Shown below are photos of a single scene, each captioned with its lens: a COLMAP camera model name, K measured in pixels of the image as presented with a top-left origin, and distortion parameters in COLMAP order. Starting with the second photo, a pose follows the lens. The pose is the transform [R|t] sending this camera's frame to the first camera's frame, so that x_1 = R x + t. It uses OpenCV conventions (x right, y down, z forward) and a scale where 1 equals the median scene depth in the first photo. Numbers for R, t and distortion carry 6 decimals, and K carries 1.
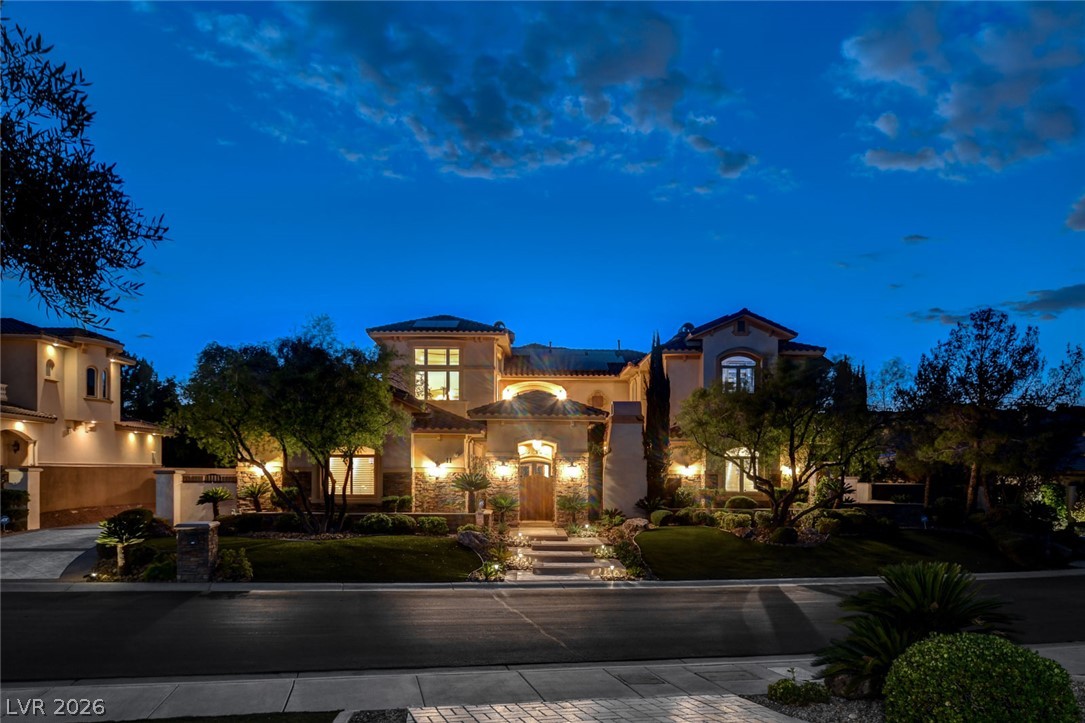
lens RADIAL K [[771.1, 0, 551.0], [0, 771.1, 357.7], [0, 0, 1]] dist [0.010272, 0.002518]
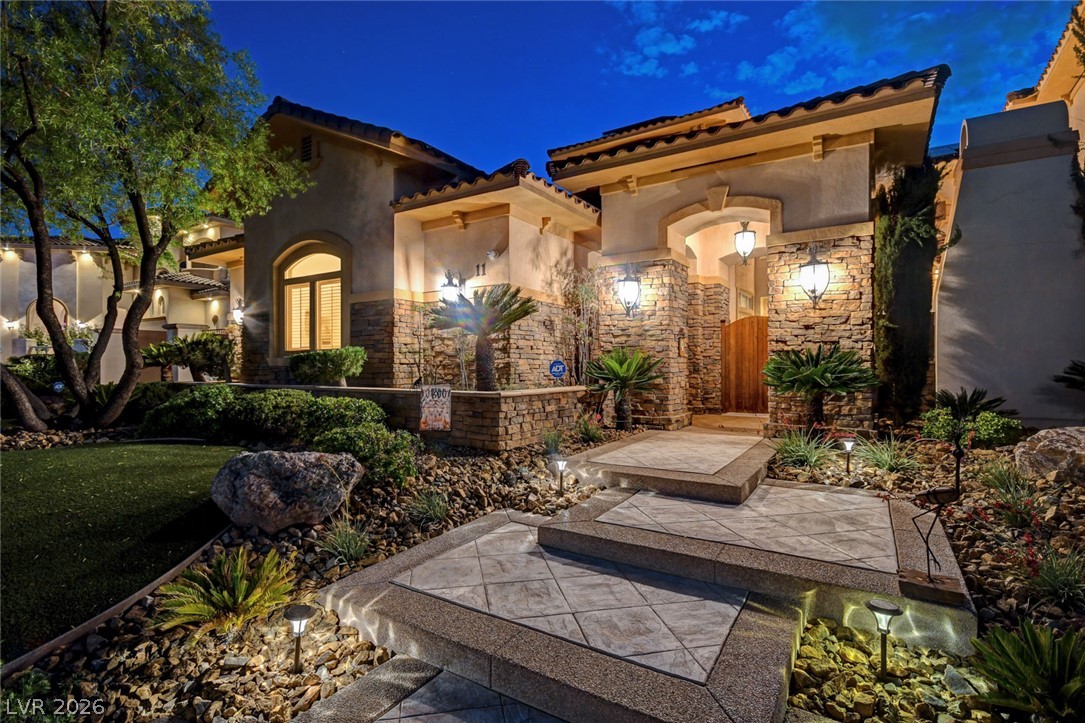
lens RADIAL K [[525.9, 0, 541.5], [0, 525.9, 354.0], [0, 0, 1]] dist [0.003885, 0.000857]
pose [[0.824058, -0.016911, -0.566253, 0.047776], [0.088255, 0.991183, 0.098834, 0.116957], [0.559589, -0.131420, 0.818284, 0.587867]]
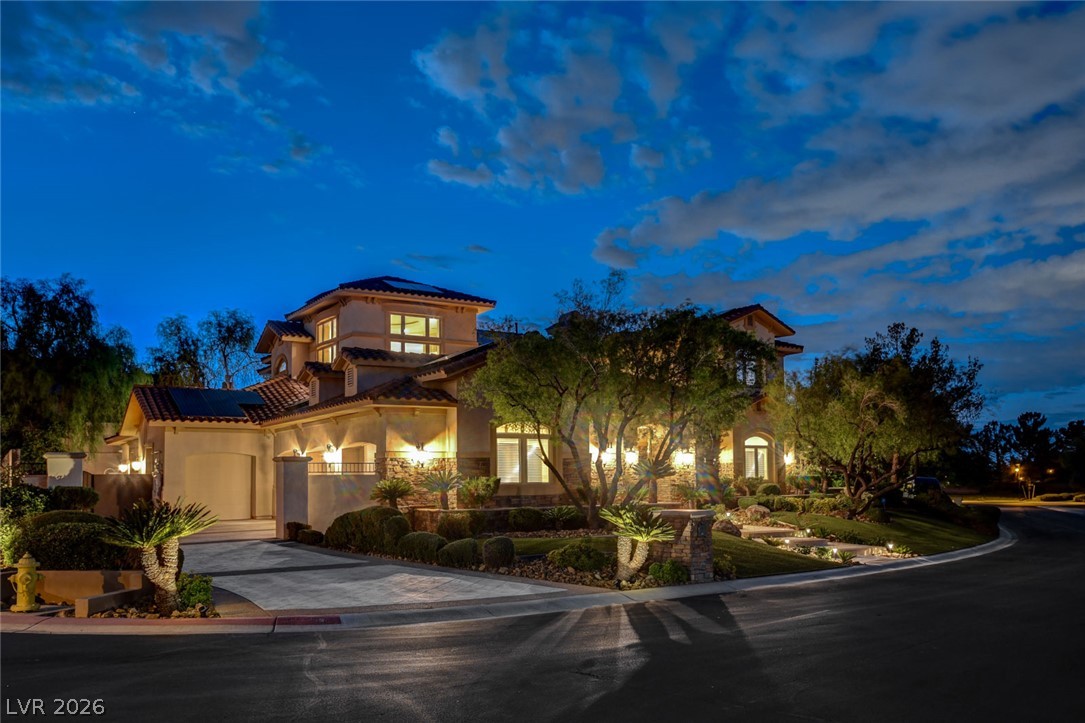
lens RADIAL K [[810.9, 0, 541.3], [0, 810.9, 360.5], [0, 0, 1]] dist [-0.006901, -0.000103]
pose [[0.855589, 0.059787, 0.514192, -0.508953], [-0.062889, 0.997956, -0.011392, 0.039813], [-0.513822, -0.022590, 0.857599, 0.192032]]
